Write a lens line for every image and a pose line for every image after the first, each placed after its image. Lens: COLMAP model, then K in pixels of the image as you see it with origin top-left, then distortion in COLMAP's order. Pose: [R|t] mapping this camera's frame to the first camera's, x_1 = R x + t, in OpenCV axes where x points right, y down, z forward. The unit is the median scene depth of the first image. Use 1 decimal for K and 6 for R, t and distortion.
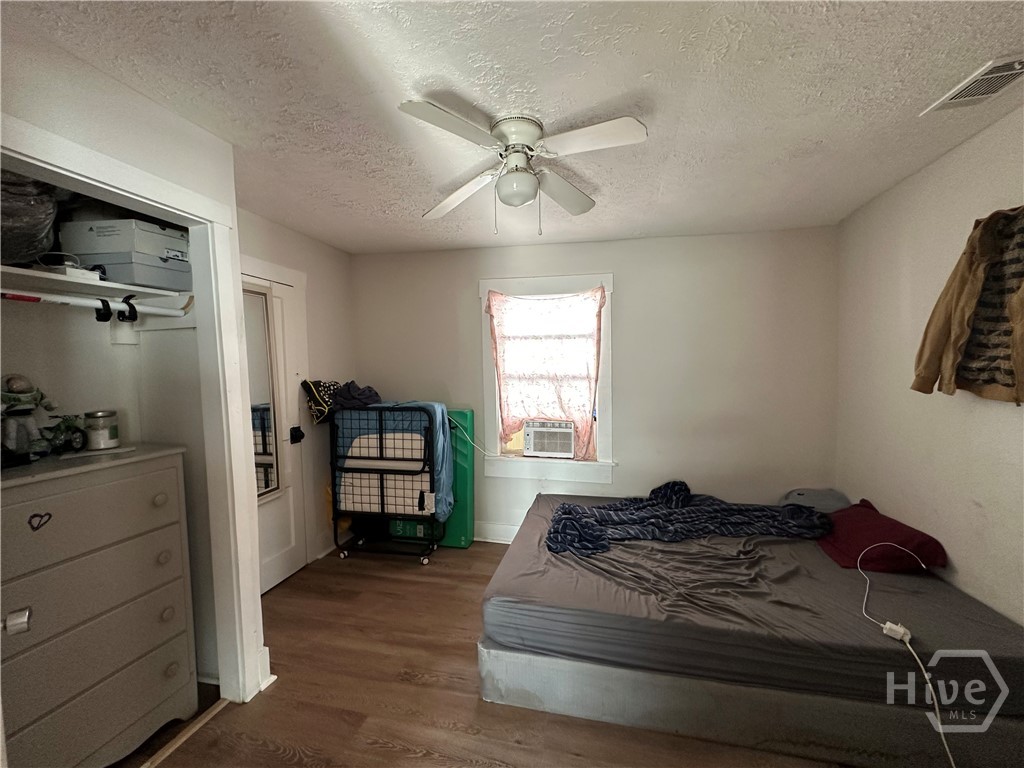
lens RADIAL K [[407.6, 0, 513.0], [0, 407.6, 385.7], [0, 0, 1]] dist [-0.002283, 0.000156]
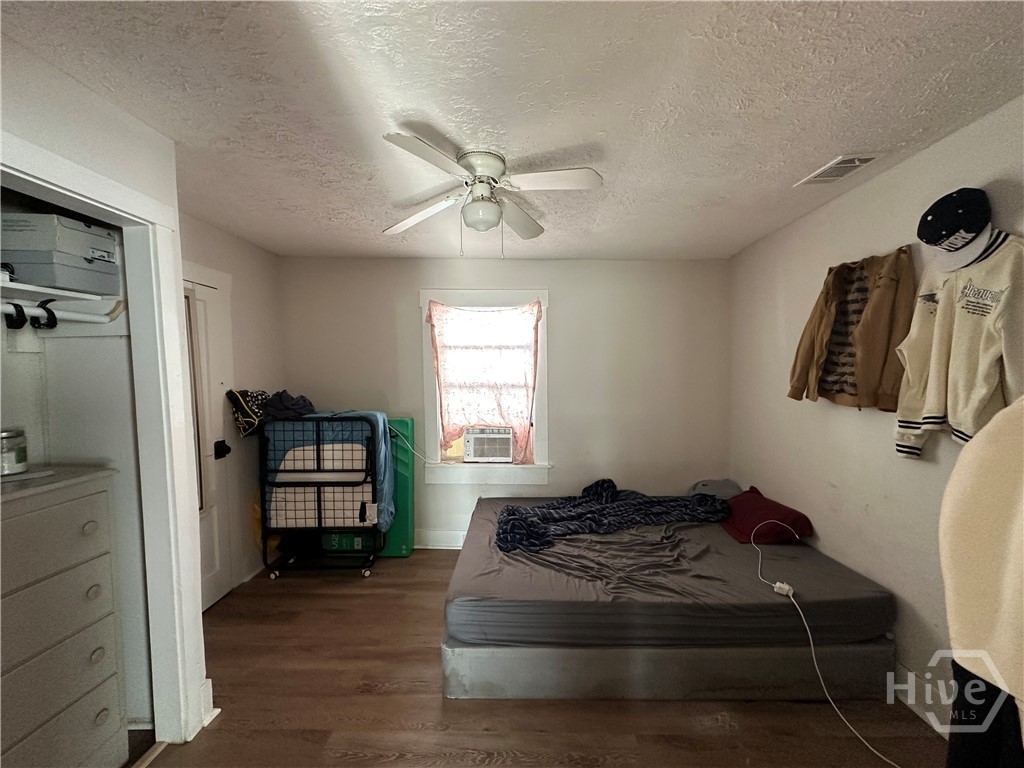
lens RADIAL K [[407.6, 0, 513.0], [0, 407.6, 385.7], [0, 0, 1]] dist [-0.002283, 0.000156]
pose [[0.978741, -0.002859, 0.205078, -0.107413], [0.004922, 0.999942, -0.009552, -0.016854], [-0.205039, 0.010359, 0.978699, -0.058848]]
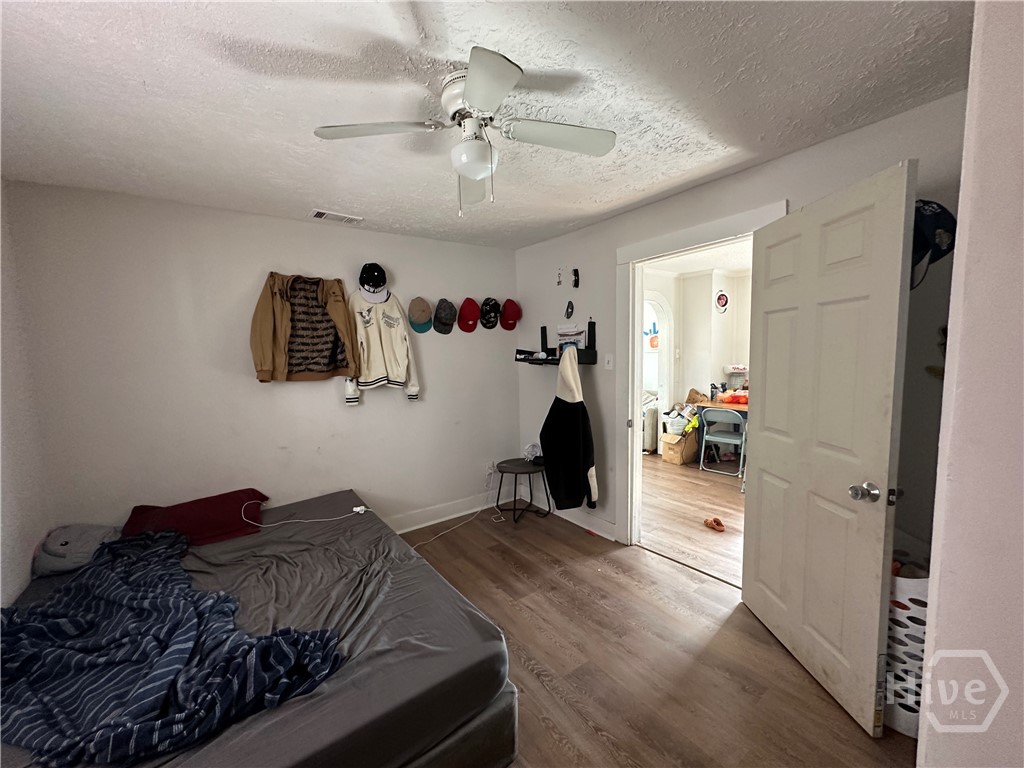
lens RADIAL K [[407.6, 0, 513.0], [0, 407.6, 385.7], [0, 0, 1]] dist [-0.002283, 0.000156]
pose [[-0.749981, -0.015465, 0.661279, -0.543948], [0.074524, 0.991386, 0.107706, -0.055382], [-0.657248, 0.130059, -0.742367, 1.362938]]
